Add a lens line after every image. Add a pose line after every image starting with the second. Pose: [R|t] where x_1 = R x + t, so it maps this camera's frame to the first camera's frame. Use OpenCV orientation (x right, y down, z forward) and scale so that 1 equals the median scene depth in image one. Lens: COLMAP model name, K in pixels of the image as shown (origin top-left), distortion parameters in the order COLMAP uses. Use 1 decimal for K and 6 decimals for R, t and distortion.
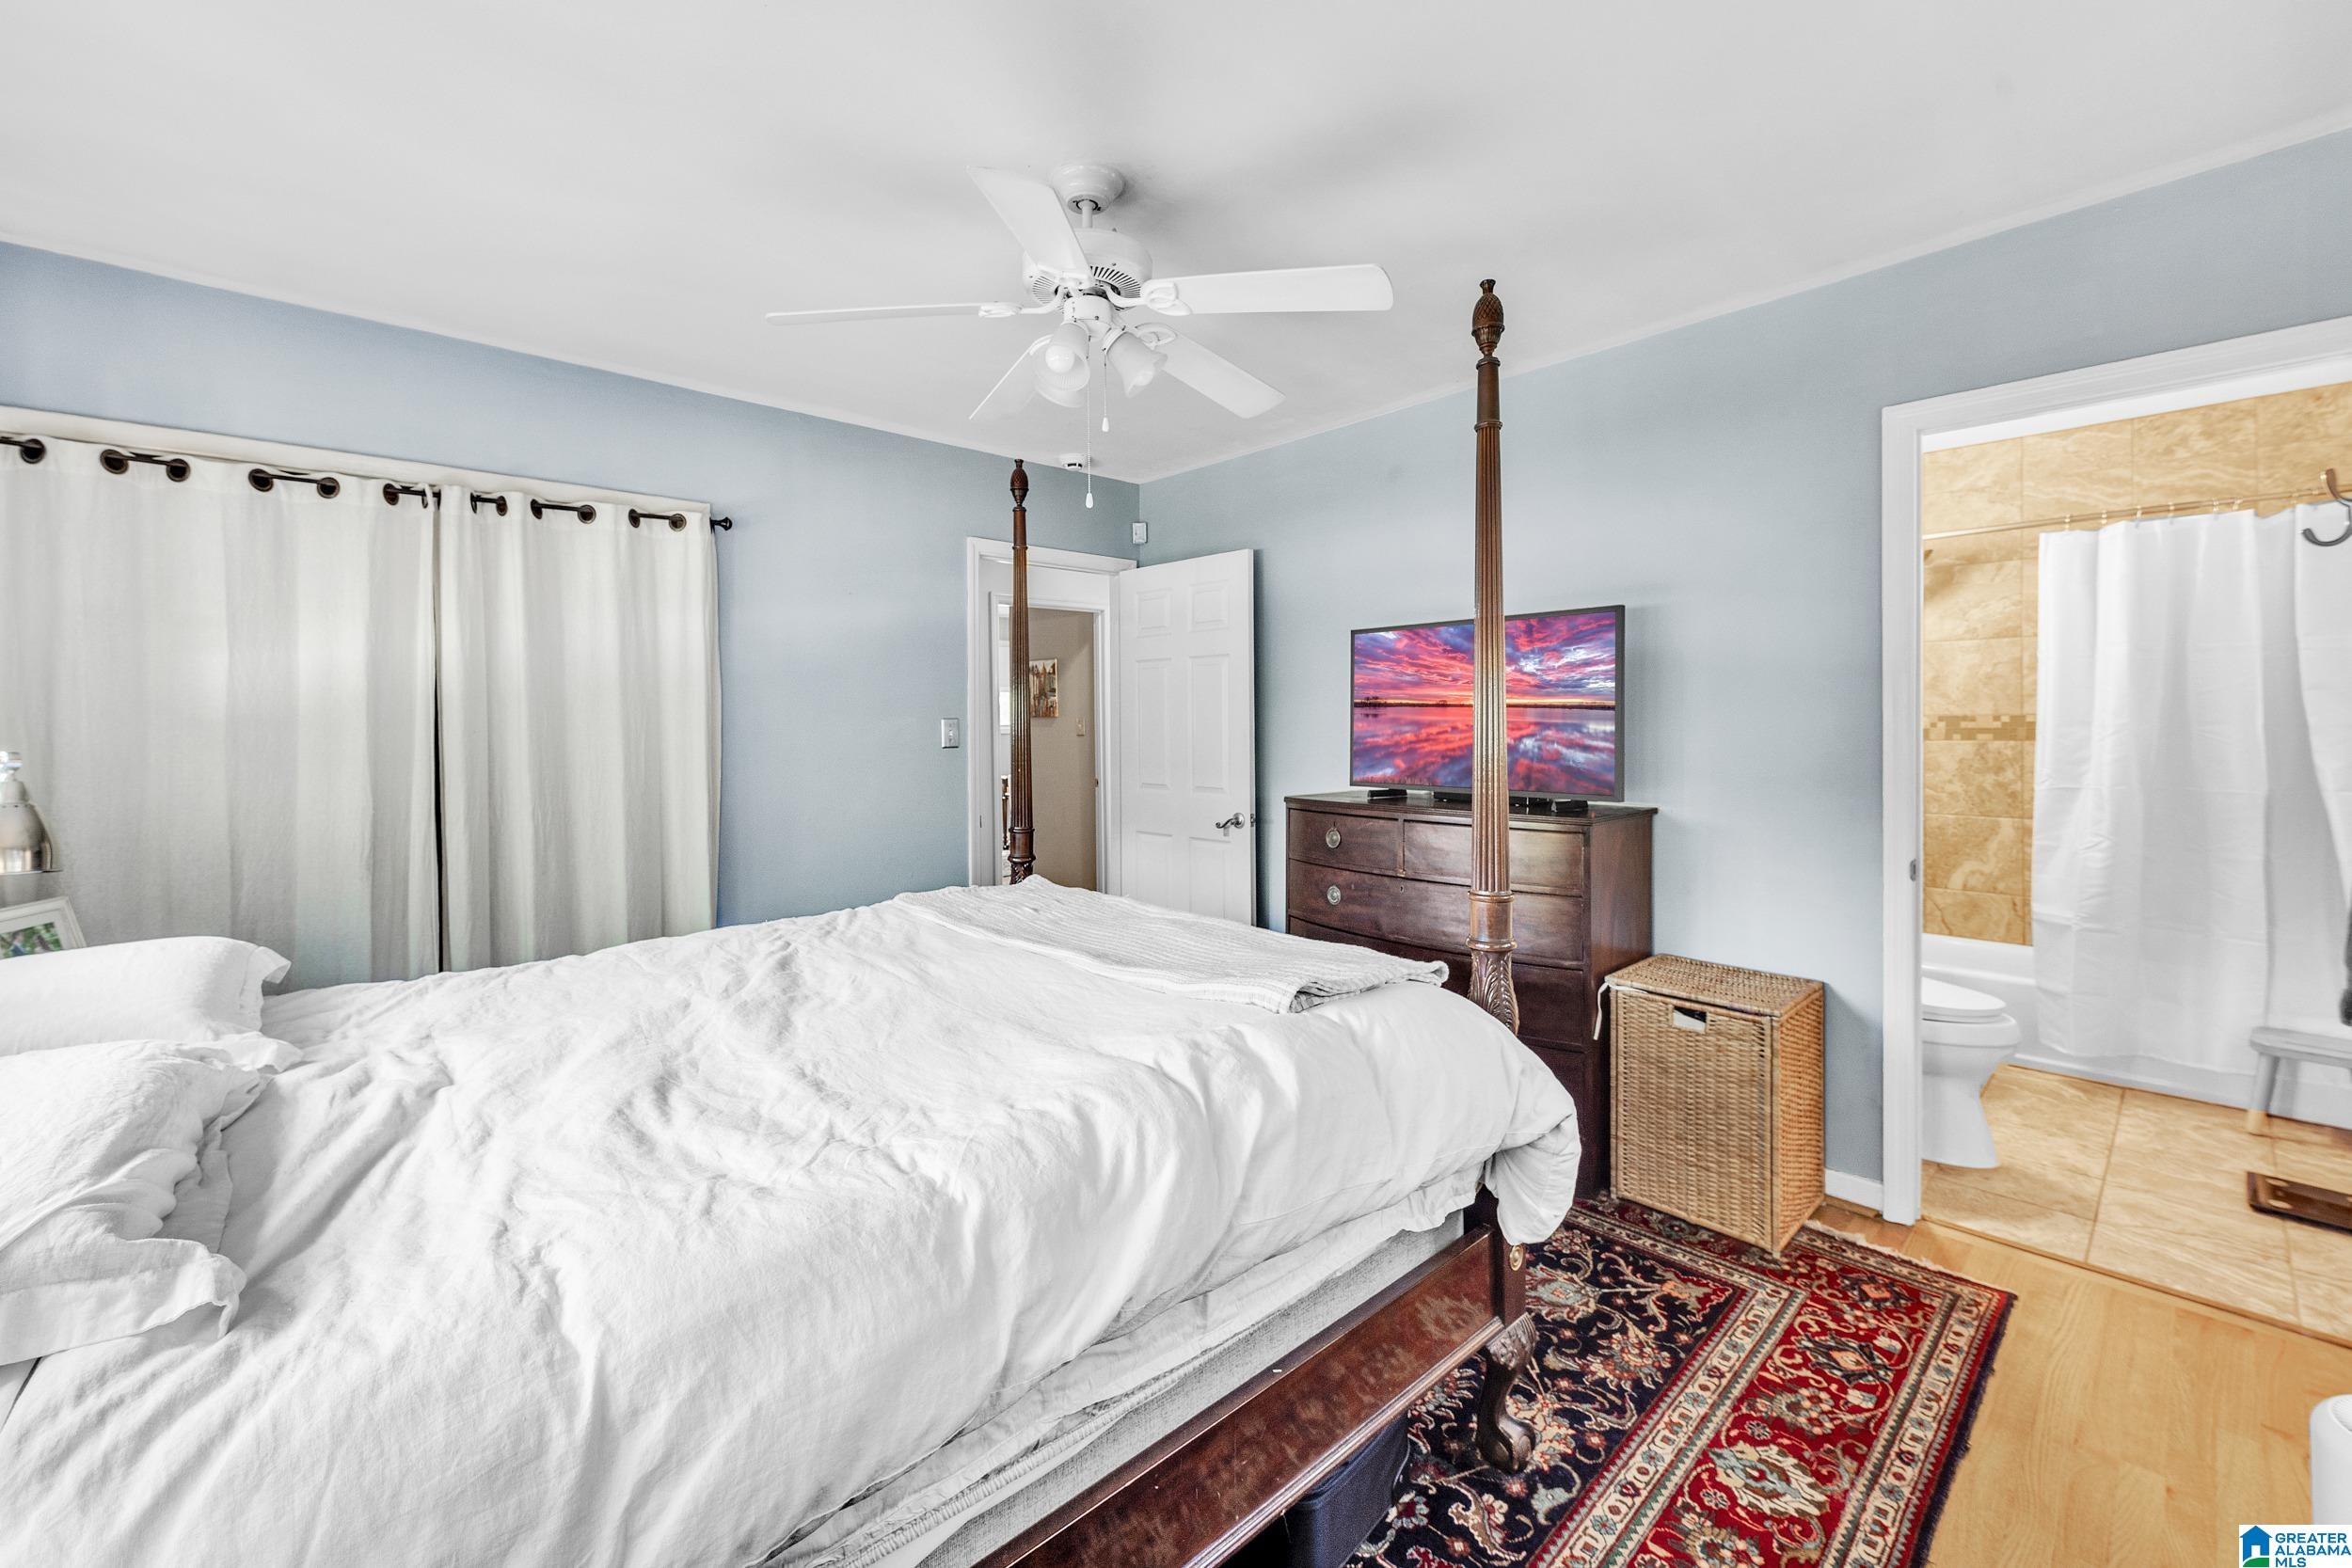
lens RADIAL K [[962.0, 0, 1169.7], [0, 962.0, 716.1], [0, 0, 1]] dist [0.000633, -0.000028]
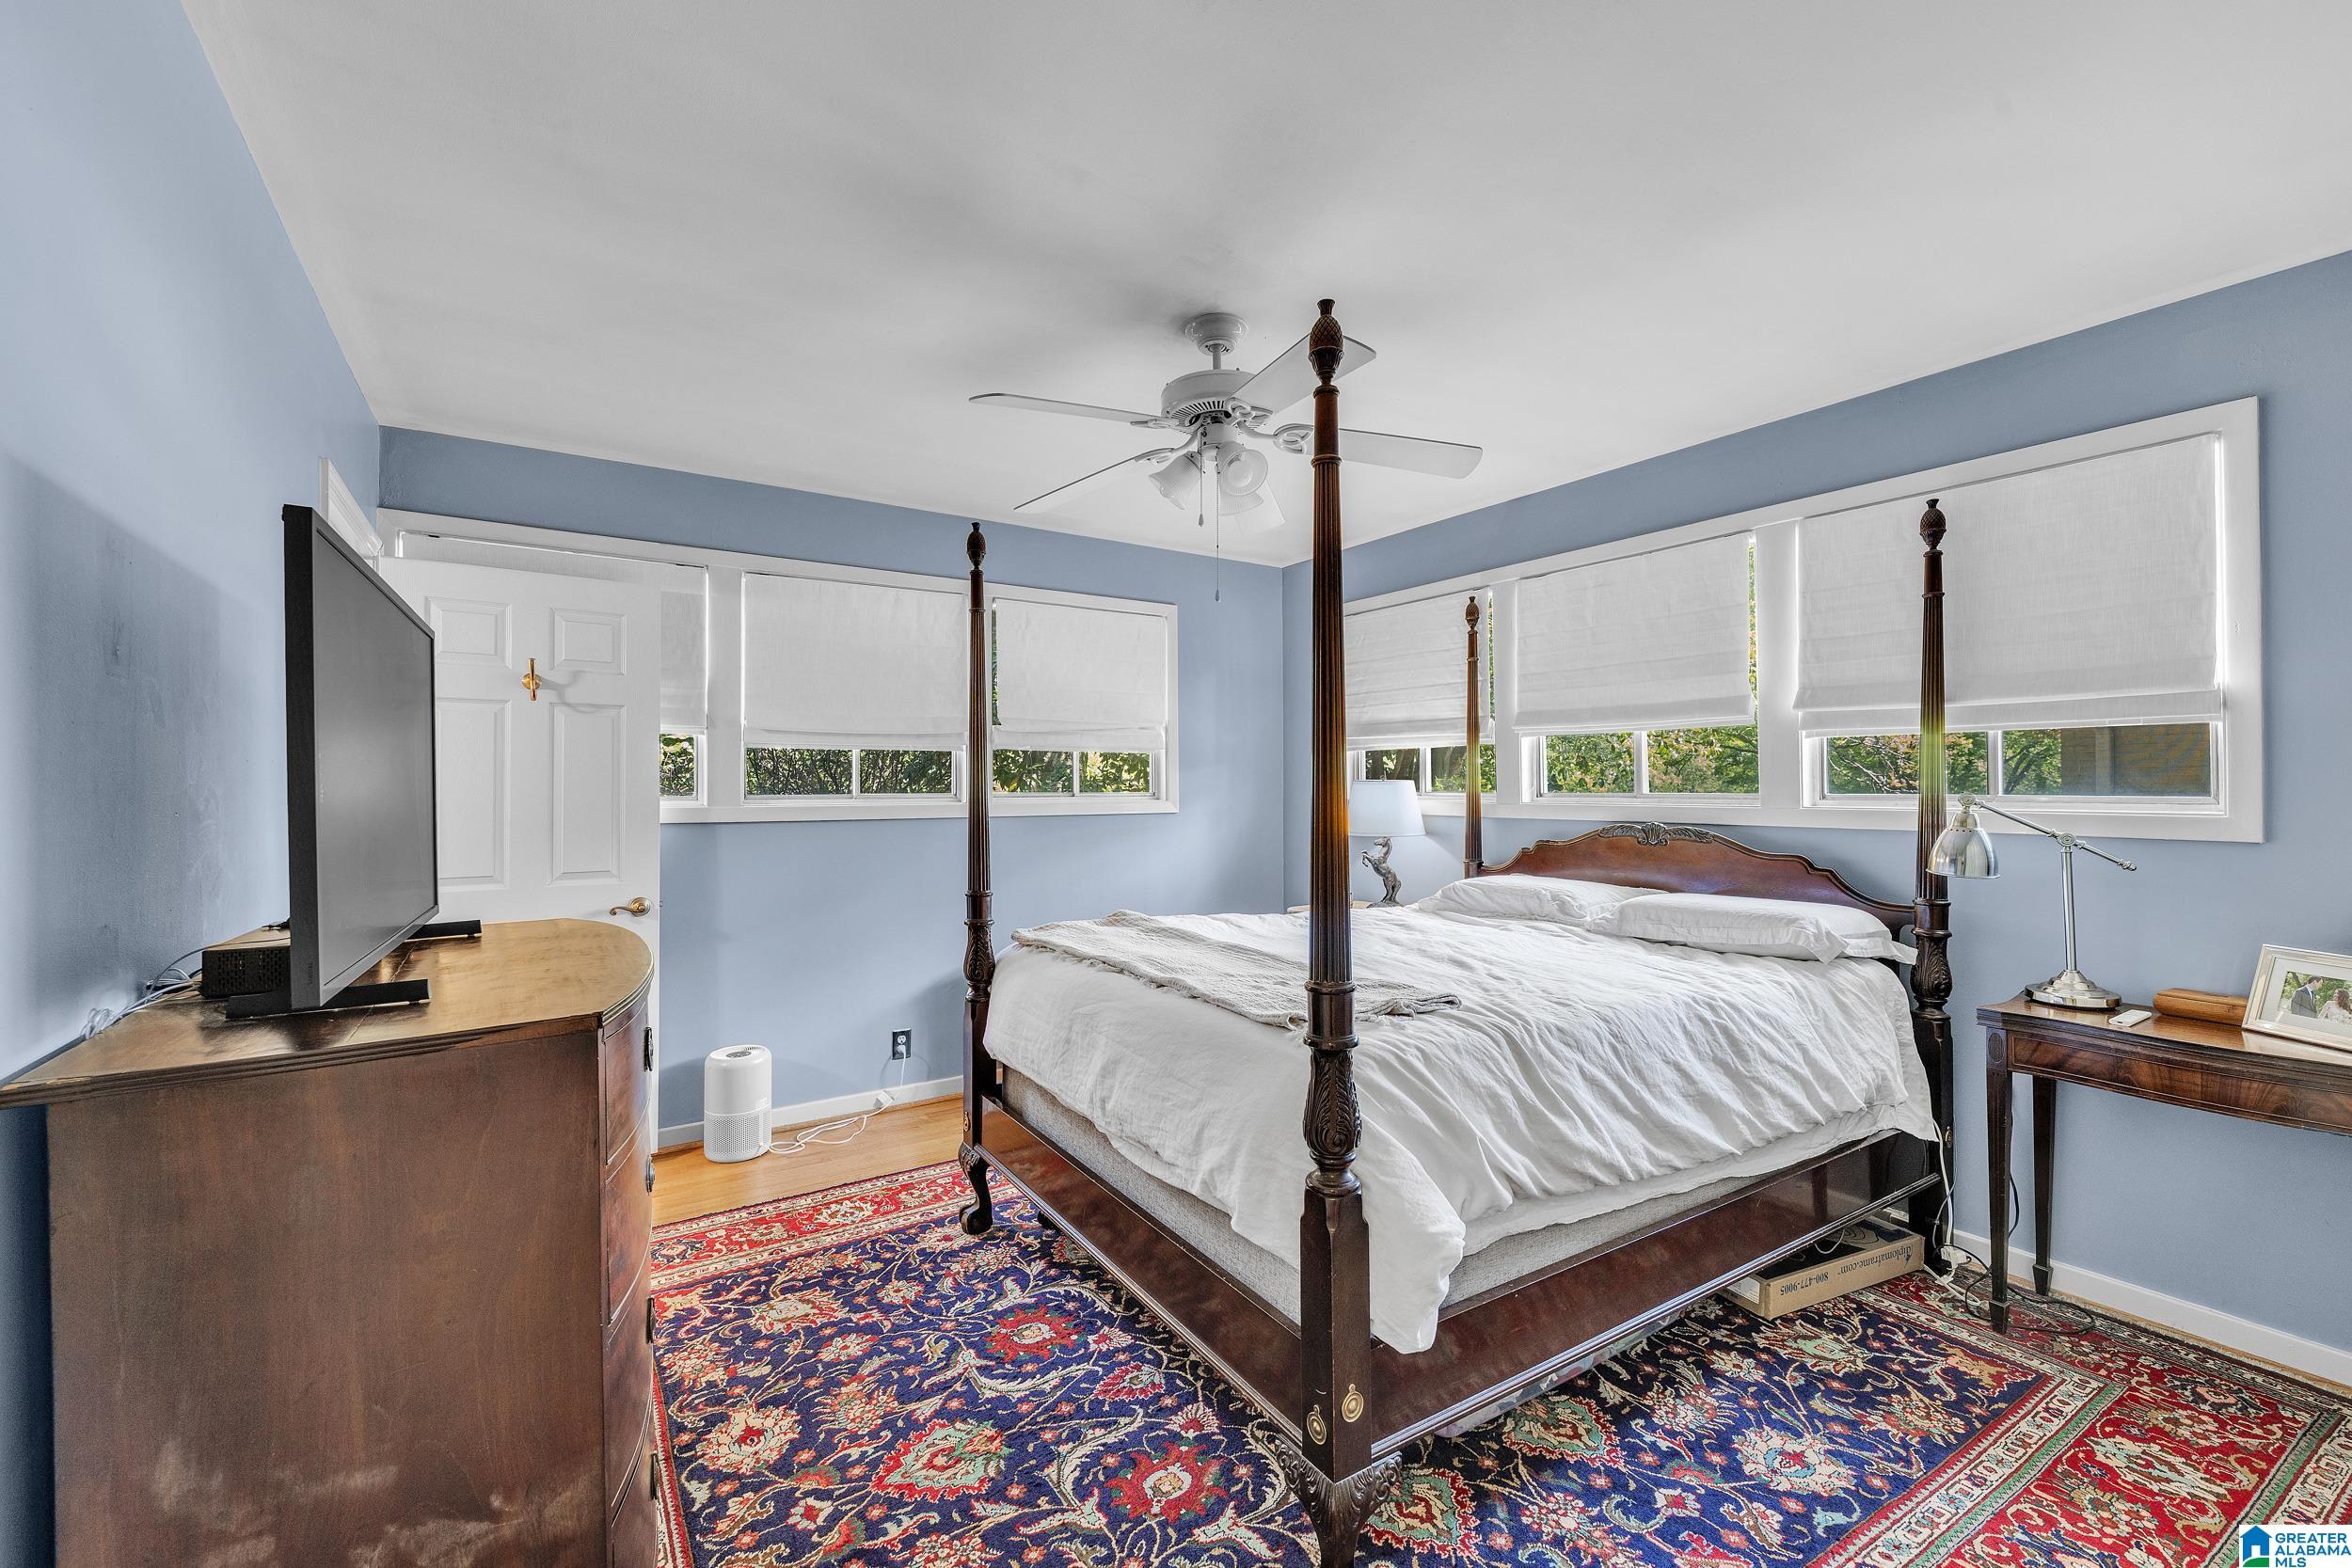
lens RADIAL K [[962.0, 0, 1172.1], [0, 962.0, 779.0], [0, 0, 1]] dist [0.000633, -0.000028]
pose [[-0.982272, 0.005656, 0.187377, -0.258643], [0.006308, 0.999976, 0.002884, -0.002691], [-0.187356, 0.004014, -0.982284, 2.247859]]
